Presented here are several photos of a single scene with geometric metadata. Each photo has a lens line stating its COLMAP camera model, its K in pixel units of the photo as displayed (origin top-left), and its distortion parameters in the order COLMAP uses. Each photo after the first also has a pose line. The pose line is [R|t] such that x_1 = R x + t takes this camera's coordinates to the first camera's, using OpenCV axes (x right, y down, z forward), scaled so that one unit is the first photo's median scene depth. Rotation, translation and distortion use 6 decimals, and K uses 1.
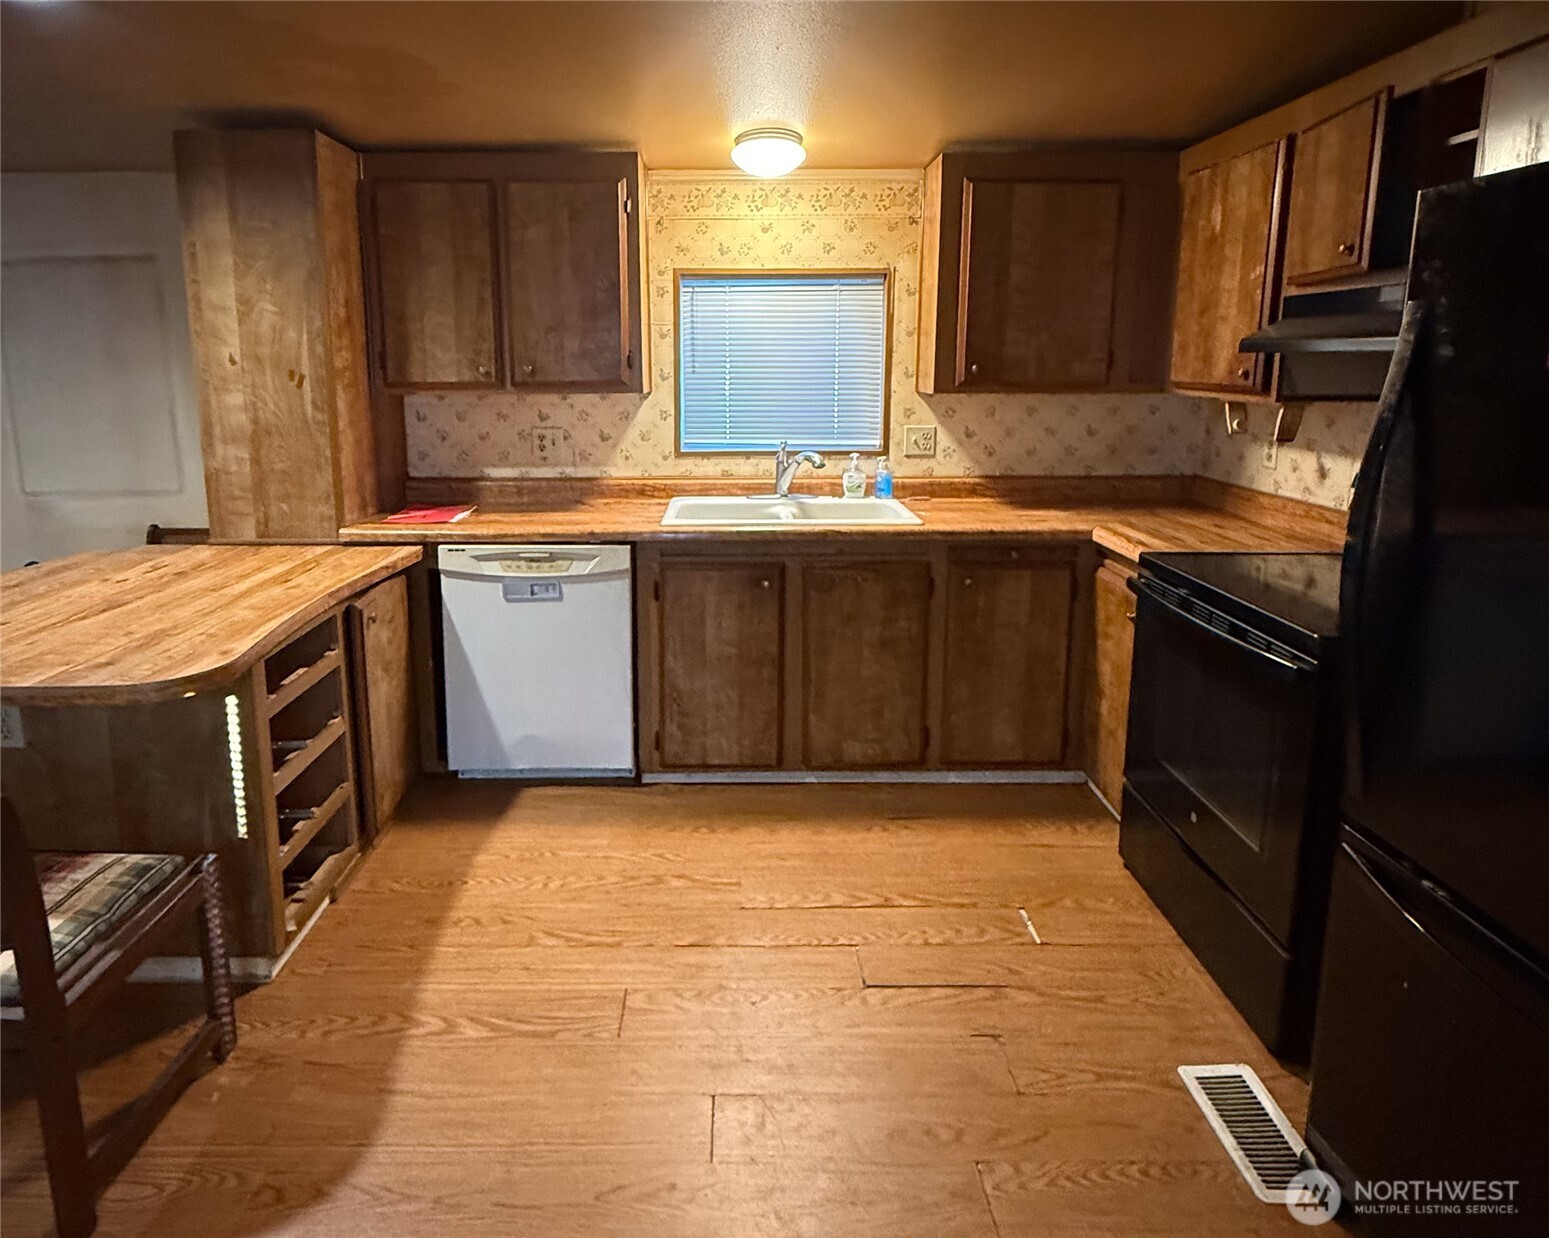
lens RADIAL K [[922.5, 0, 734.6], [0, 922.5, 517.6], [0, 0, 1]] dist [0.005044, -0.002273]
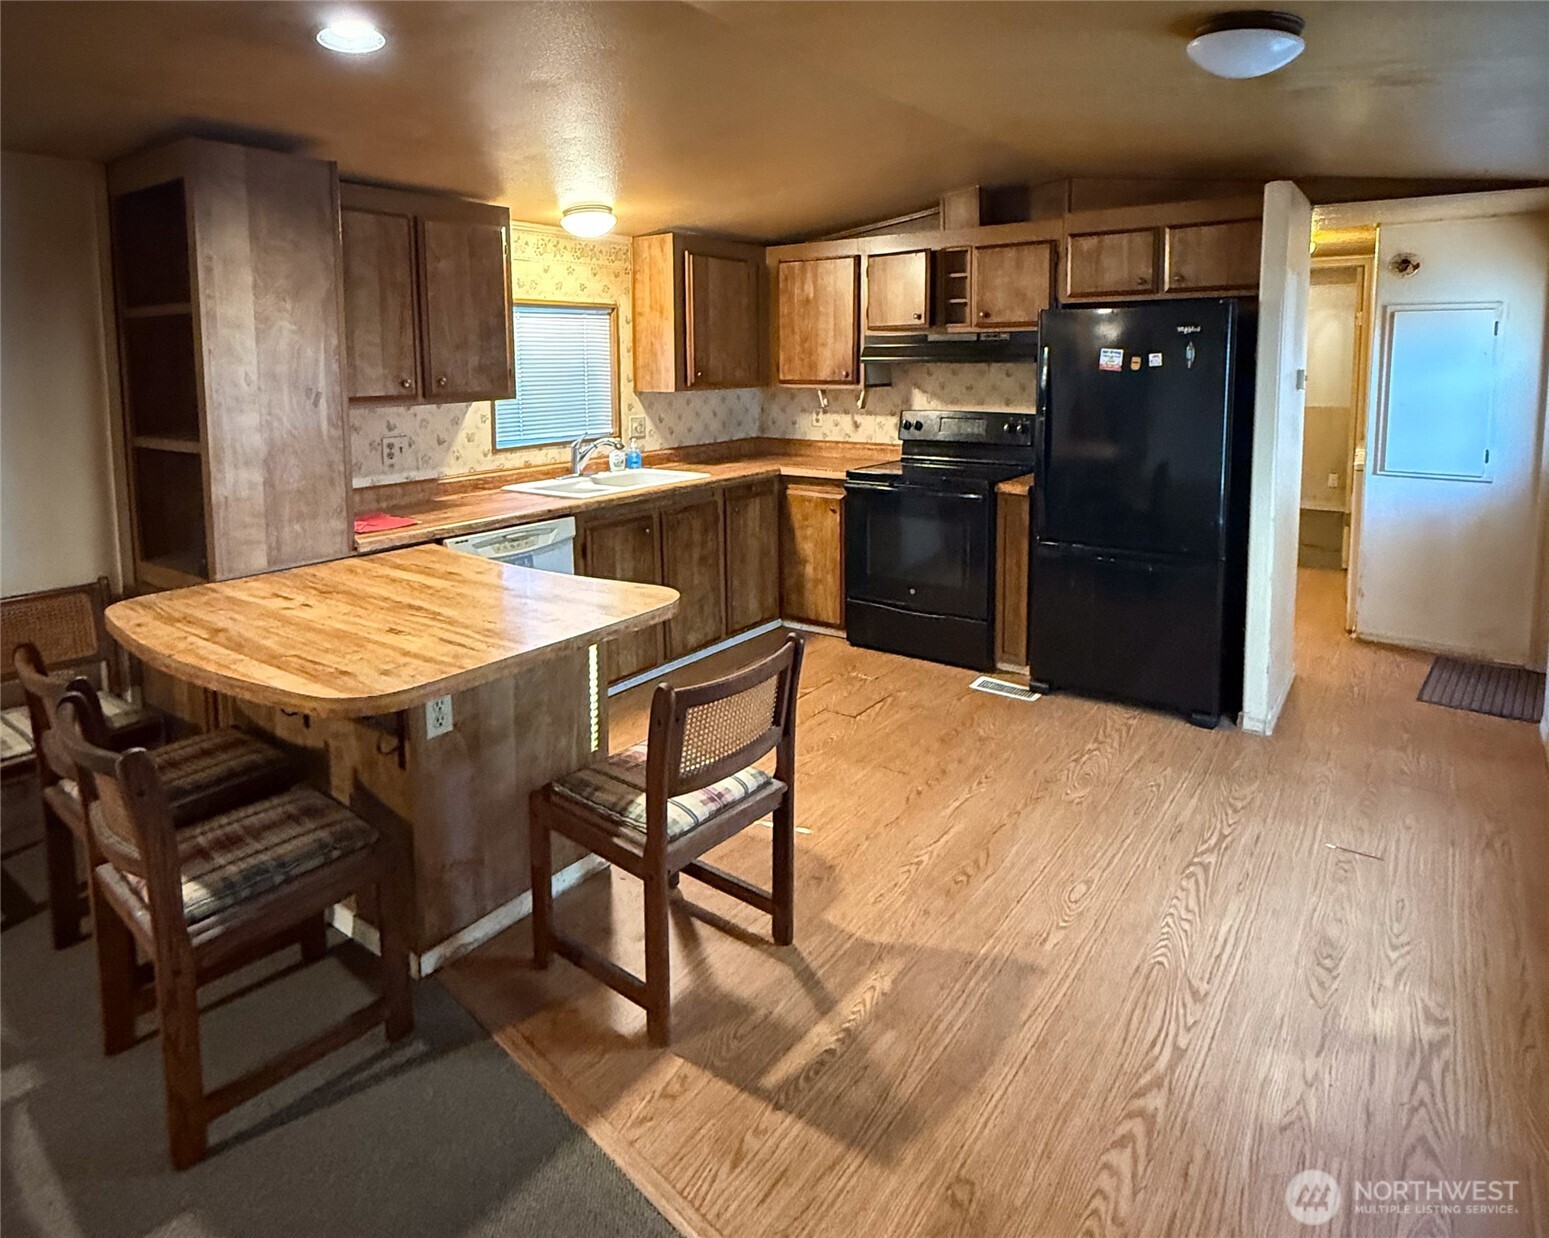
lens RADIAL K [[922.5, 0, 818.2], [0, 922.5, 470.4], [0, 0, 1]] dist [0.005044, -0.002273]
pose [[0.563469, -0.104085, 0.819554, -0.918252], [0.148853, 0.988587, 0.023212, -0.011391], [-0.812617, 0.108914, 0.572531, -0.013796]]
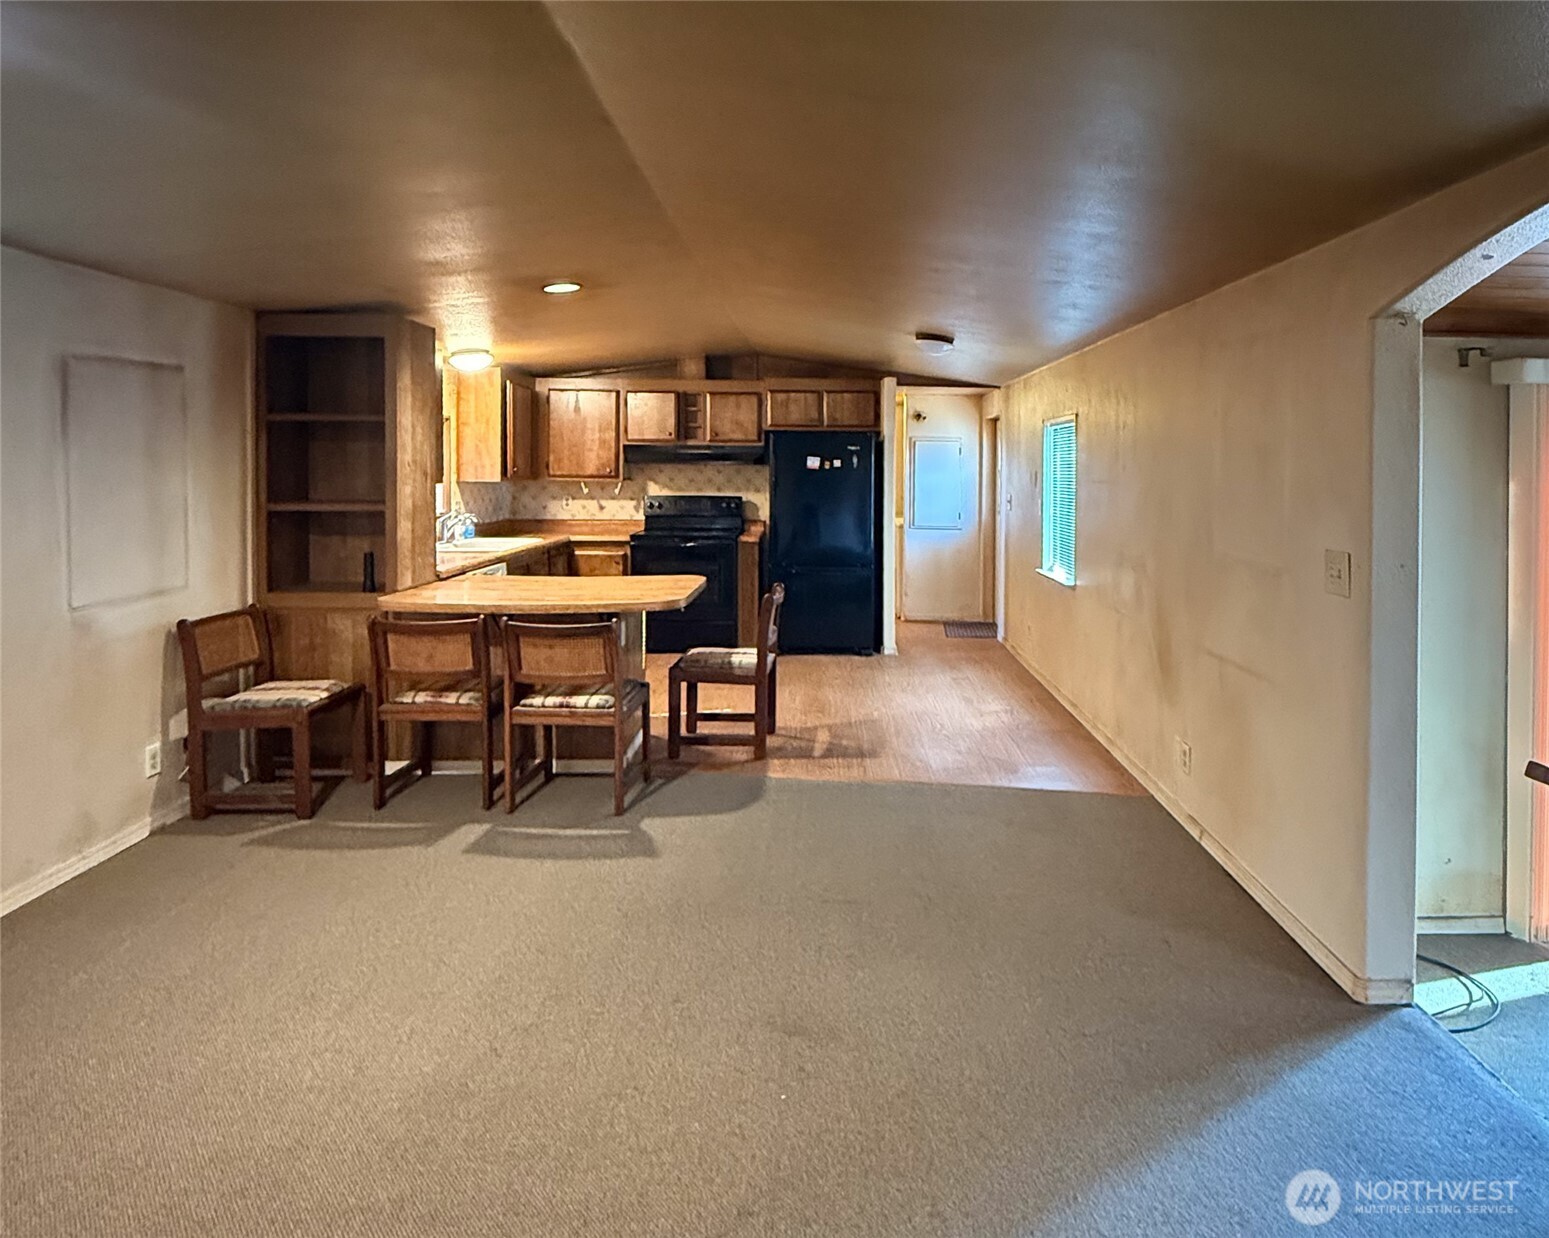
lens RADIAL K [[922.5, 0, 849.7], [0, 922.5, 494.2], [0, 0, 1]] dist [0.005044, -0.002273]
pose [[-0.014809, -0.028303, 0.999490, -1.907094], [0.161854, 0.986348, 0.030329, -0.047562], [-0.986704, 0.162221, -0.010025, 0.292176]]
